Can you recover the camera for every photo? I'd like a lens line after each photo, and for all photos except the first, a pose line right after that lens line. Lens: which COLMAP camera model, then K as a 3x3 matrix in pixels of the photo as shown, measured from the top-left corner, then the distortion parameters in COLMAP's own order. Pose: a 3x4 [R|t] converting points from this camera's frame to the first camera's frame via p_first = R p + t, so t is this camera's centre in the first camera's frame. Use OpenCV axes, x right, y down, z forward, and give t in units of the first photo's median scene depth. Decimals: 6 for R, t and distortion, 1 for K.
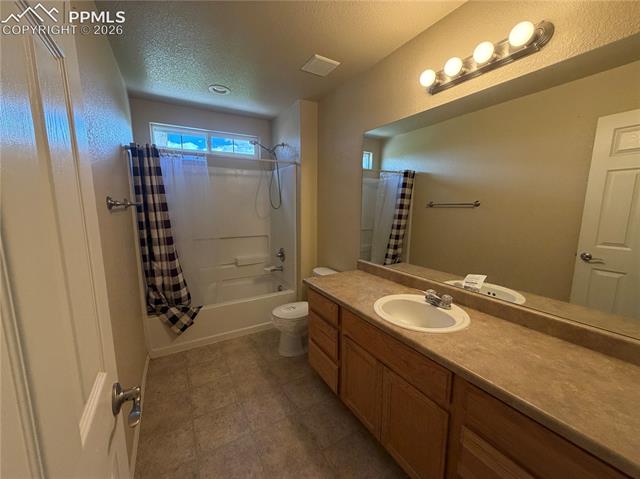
lens RADIAL K [[256.0, 0, 320.3], [0, 256.0, 242.4], [0, 0, 1]] dist [0.004297, -0.000423]
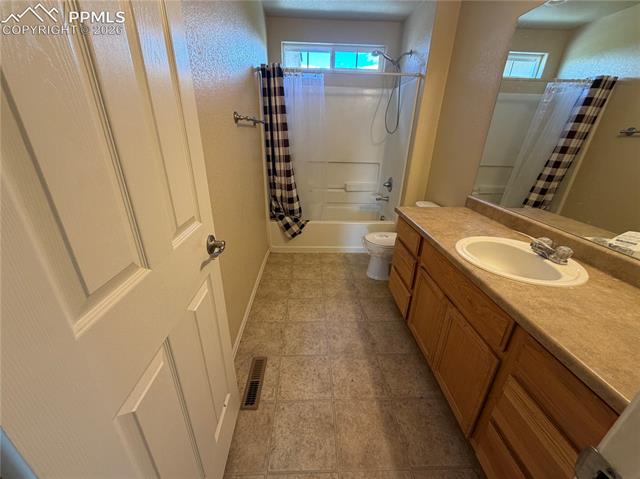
lens RADIAL K [[256.0, 0, 318.0], [0, 256.0, 240.0], [0, 0, 1]] dist [0.004297, -0.000423]
pose [[0.882202, 0.200080, -0.426248, 0.105405], [-0.090897, 0.960569, 0.262763, 0.032336], [0.462014, -0.193065, 0.865603, -0.004838]]
